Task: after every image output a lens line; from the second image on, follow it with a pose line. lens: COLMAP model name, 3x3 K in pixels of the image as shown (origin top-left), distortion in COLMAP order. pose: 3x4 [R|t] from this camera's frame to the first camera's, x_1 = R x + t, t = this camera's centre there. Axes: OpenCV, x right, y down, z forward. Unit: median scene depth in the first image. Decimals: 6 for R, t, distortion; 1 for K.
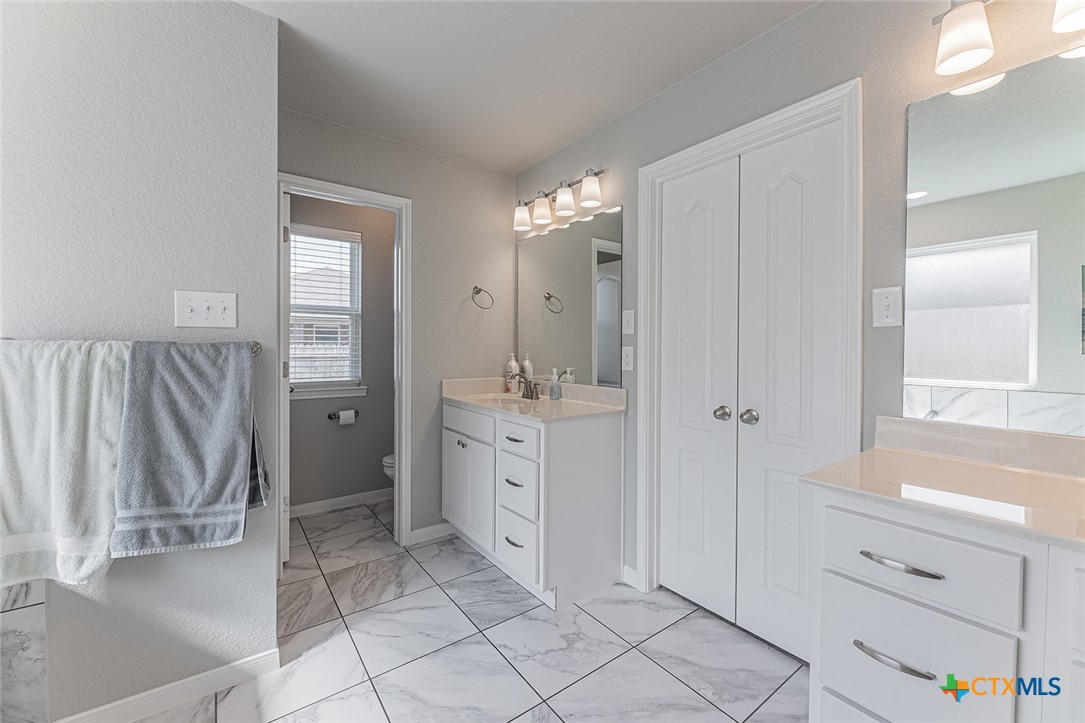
lens RADIAL K [[438.2, 0, 541.4], [0, 438.2, 352.4], [0, 0, 1]] dist [-0.001111, -0.004522]
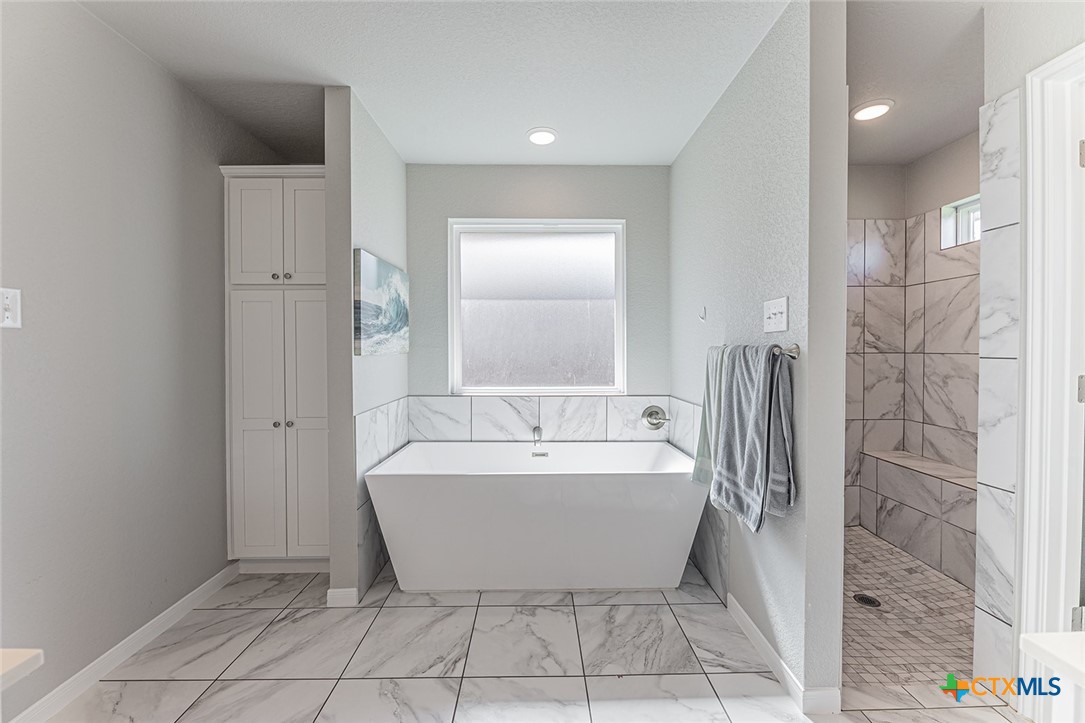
lens RADIAL K [[438.2, 0, 541.4], [0, 438.2, 352.4], [0, 0, 1]] dist [-0.001111, -0.004522]
pose [[-0.585370, 0.005623, -0.810747, 0.482521], [-0.008887, 0.999871, 0.013351, -0.015620], [0.810718, 0.015020, -0.585244, 1.222770]]
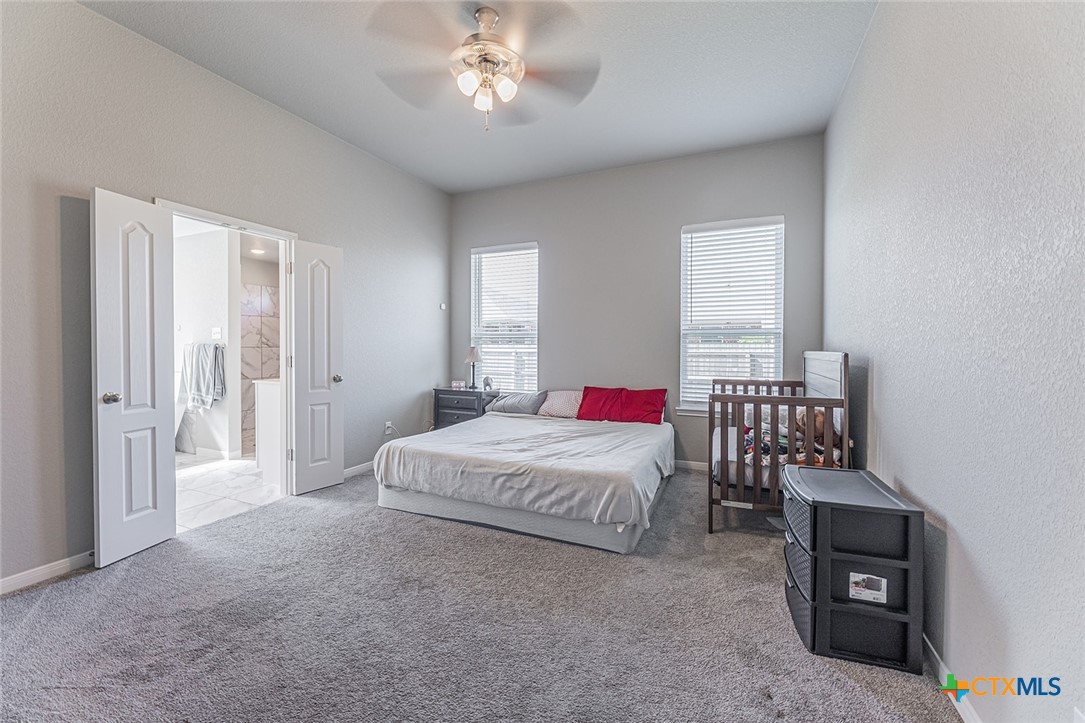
lens RADIAL K [[438.2, 0, 541.4], [0, 438.2, 352.4], [0, 0, 1]] dist [-0.001111, -0.004522]
pose [[0.485704, 0.013273, -0.874023, 3.202437], [-0.011446, 0.999896, 0.008824, -0.016319], [0.874049, 0.005718, 0.485805, 1.577209]]
